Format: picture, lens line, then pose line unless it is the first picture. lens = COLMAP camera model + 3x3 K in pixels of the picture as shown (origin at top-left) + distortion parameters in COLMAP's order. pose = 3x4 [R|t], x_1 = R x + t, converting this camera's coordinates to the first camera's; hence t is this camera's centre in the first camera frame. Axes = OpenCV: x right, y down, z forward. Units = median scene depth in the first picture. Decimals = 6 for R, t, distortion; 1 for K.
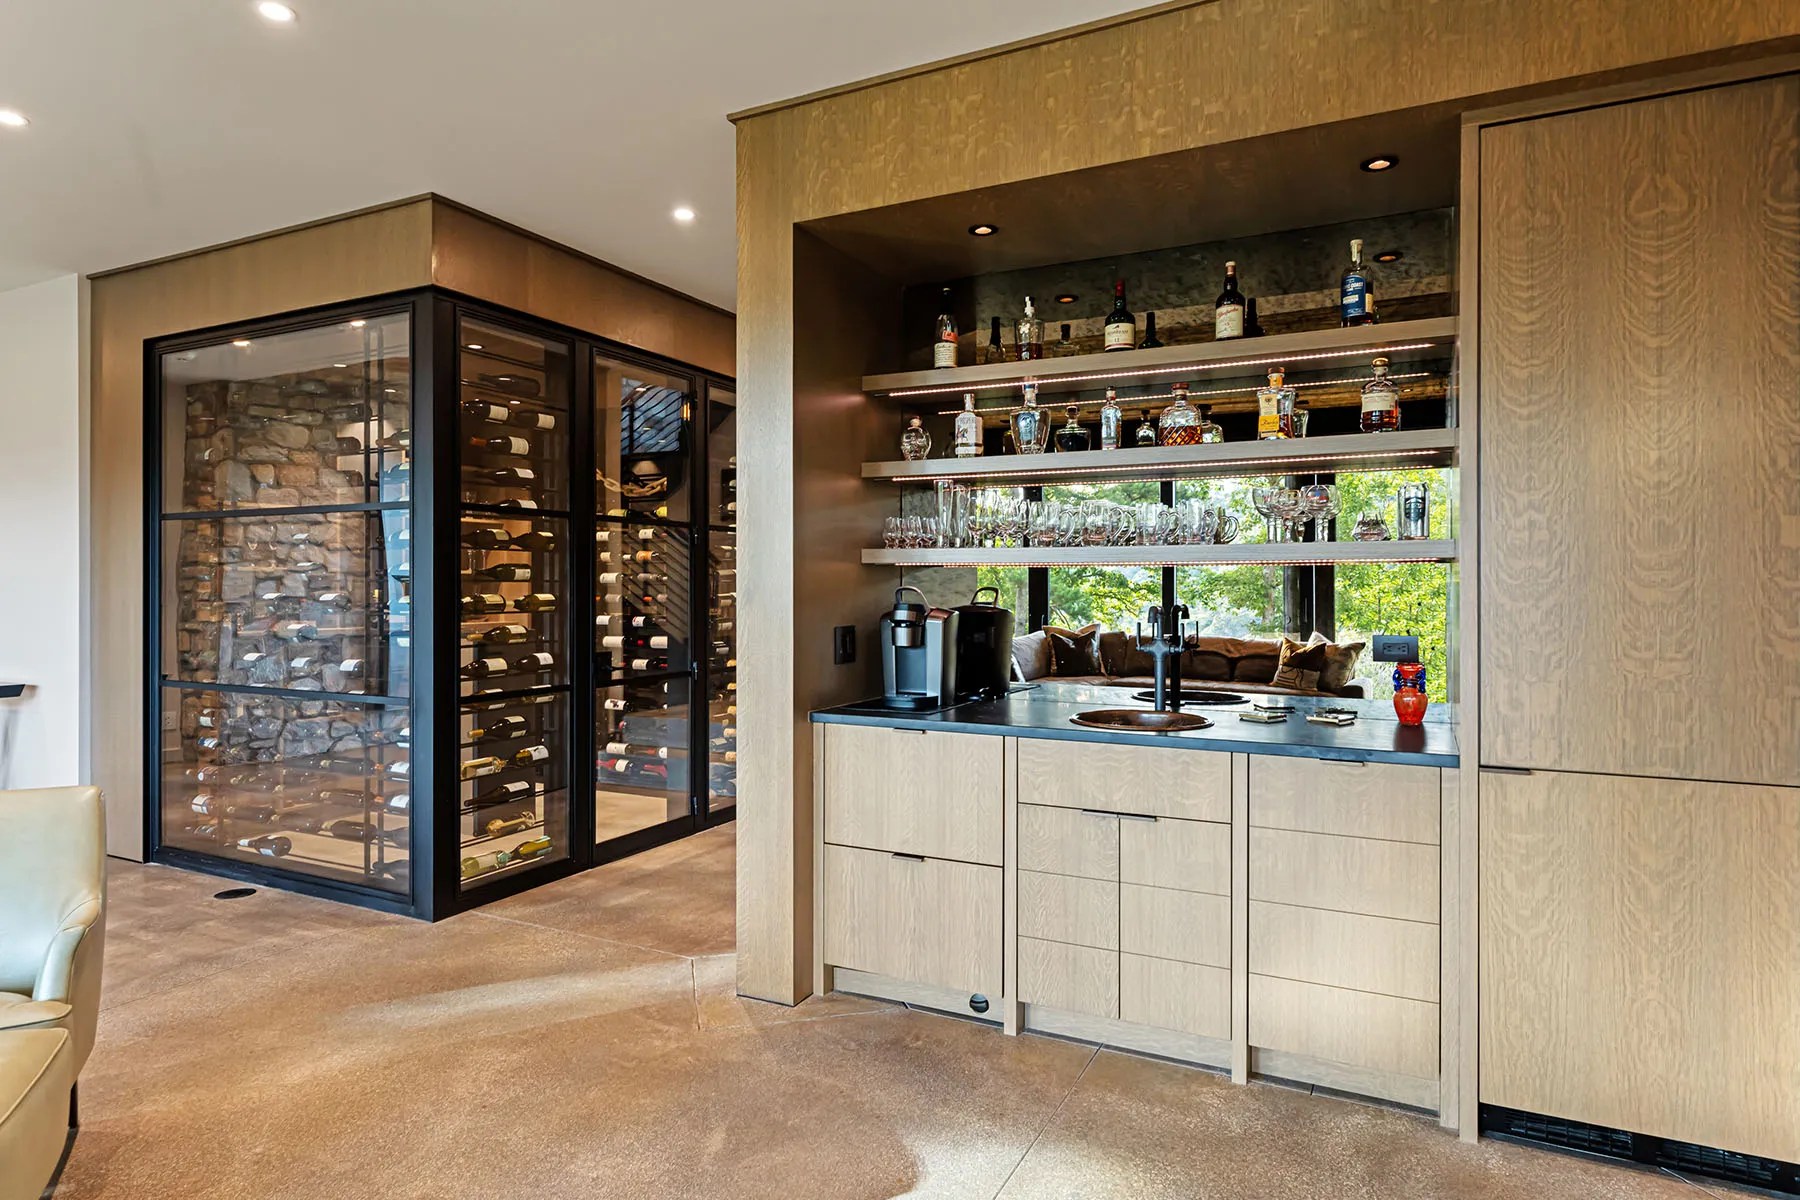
lens RADIAL K [[1068.3, 0, 900.0], [0, 1068.3, 600.0], [0, 0, 1]] dist [-0.000247, 0.000265]
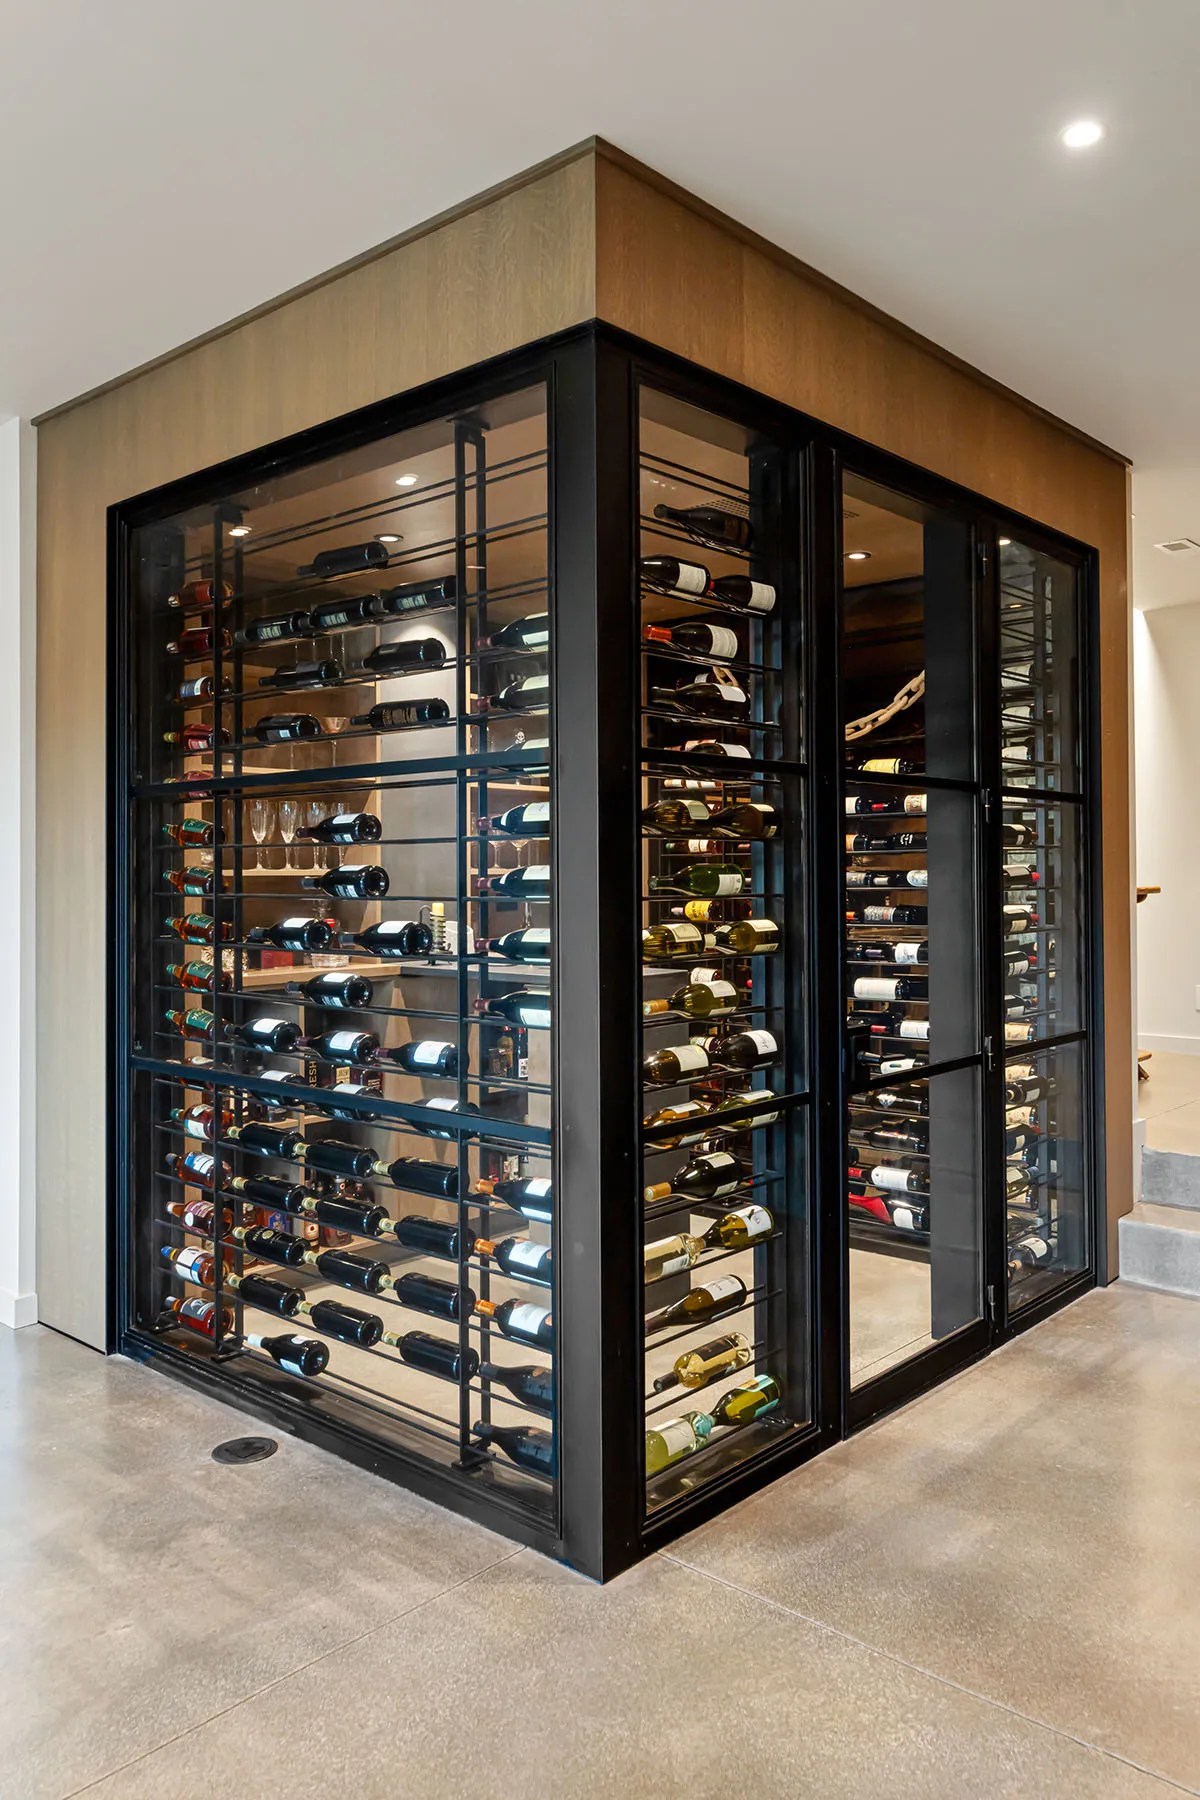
lens RADIAL K [[1309.6, 0, 603.2], [0, 1309.6, 872.7], [0, 0, 1]] dist [0.002961, 0.005252]
pose [[0.965756, -0.005806, -0.259387, -0.255325], [0.002851, 0.999927, -0.011768, -0.022889], [0.259437, 0.010625, 0.965702, 0.372885]]
